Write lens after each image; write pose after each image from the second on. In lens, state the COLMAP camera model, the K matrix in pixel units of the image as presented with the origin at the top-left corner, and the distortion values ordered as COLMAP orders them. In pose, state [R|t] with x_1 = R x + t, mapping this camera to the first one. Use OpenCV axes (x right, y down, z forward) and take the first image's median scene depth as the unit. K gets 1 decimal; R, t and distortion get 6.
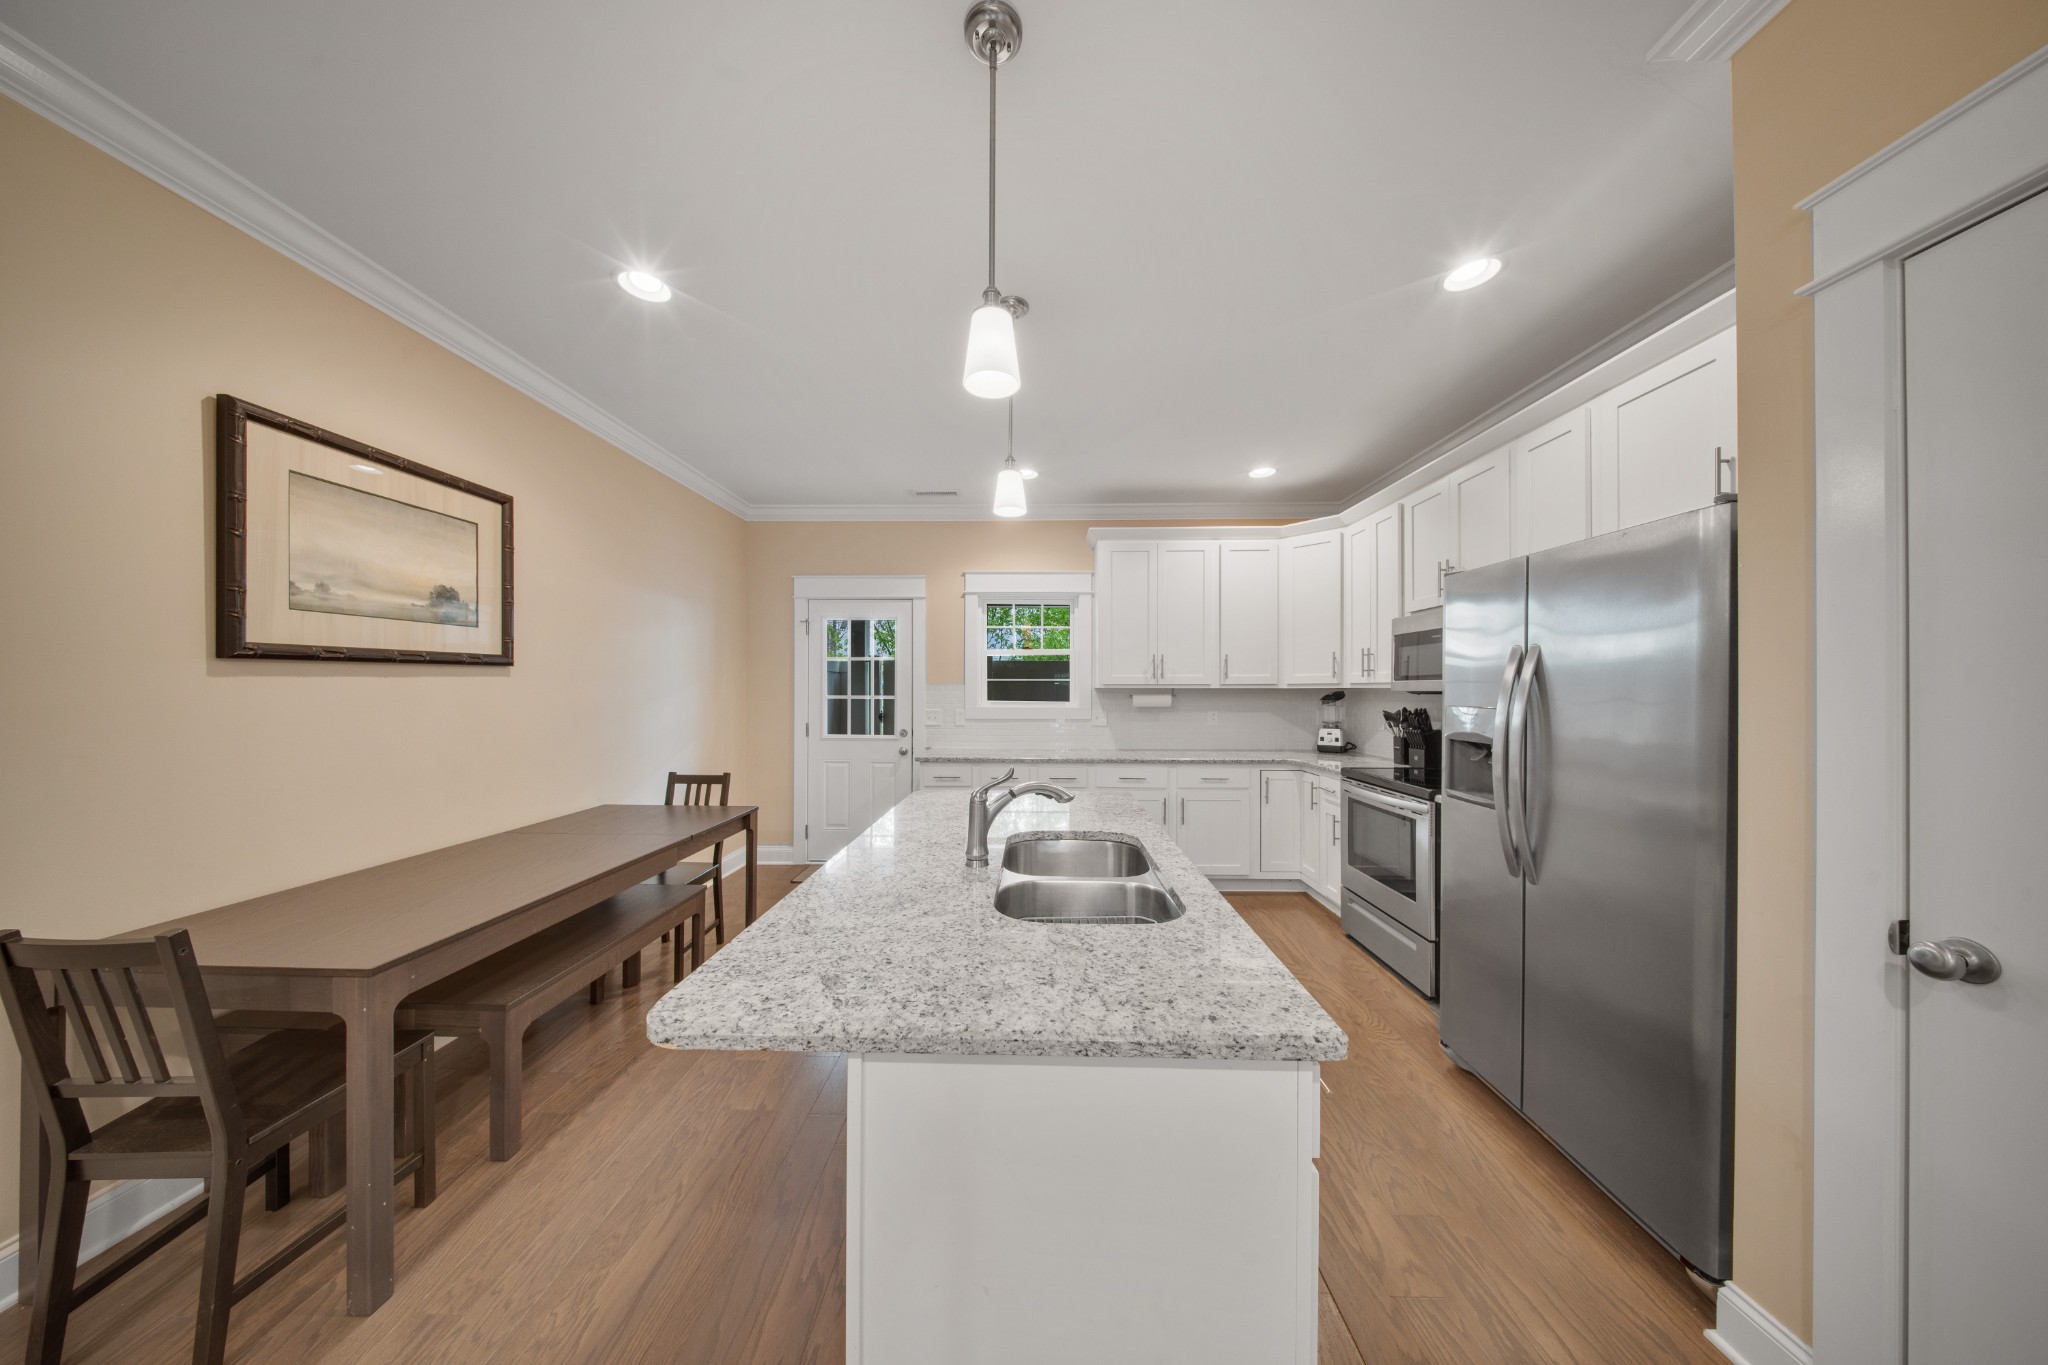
lens RADIAL K [[602.5, 0, 1029.1], [0, 602.5, 681.6], [0, 0, 1]] dist [-0.000695, -0.000146]
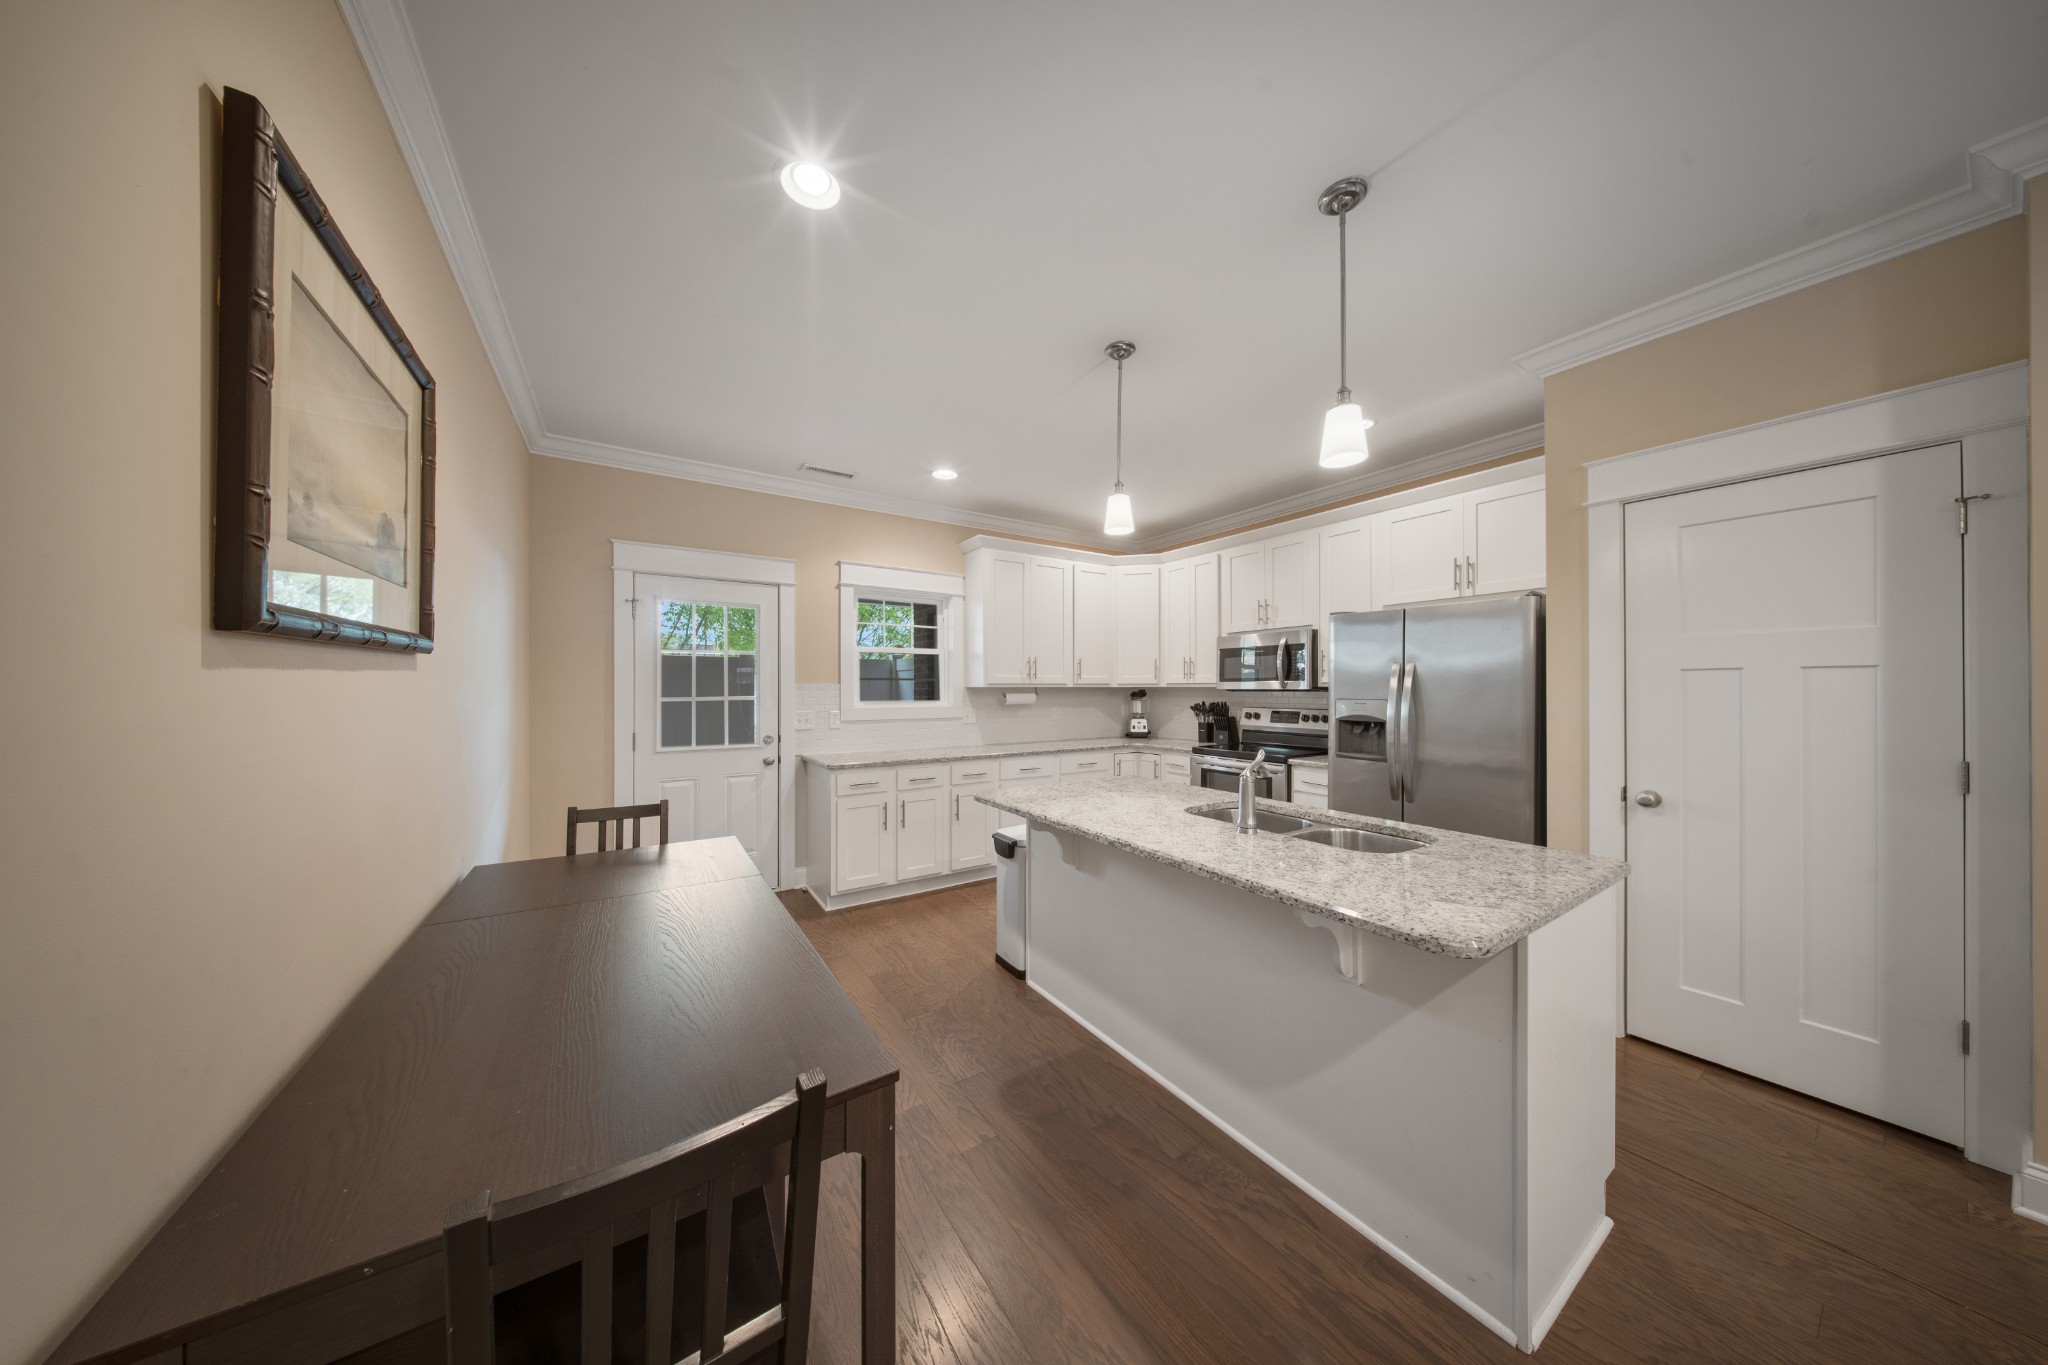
lens RADIAL K [[599.9, 0, 1024.0], [0, 599.9, 682.5], [0, 0, 1]] dist [0.004803, -0.000028]
pose [[0.823601, 0.002980, 0.567162, -0.426251], [-0.005200, 0.999984, 0.002297, -0.000422], [-0.567146, -0.004841, 0.823603, 0.093413]]
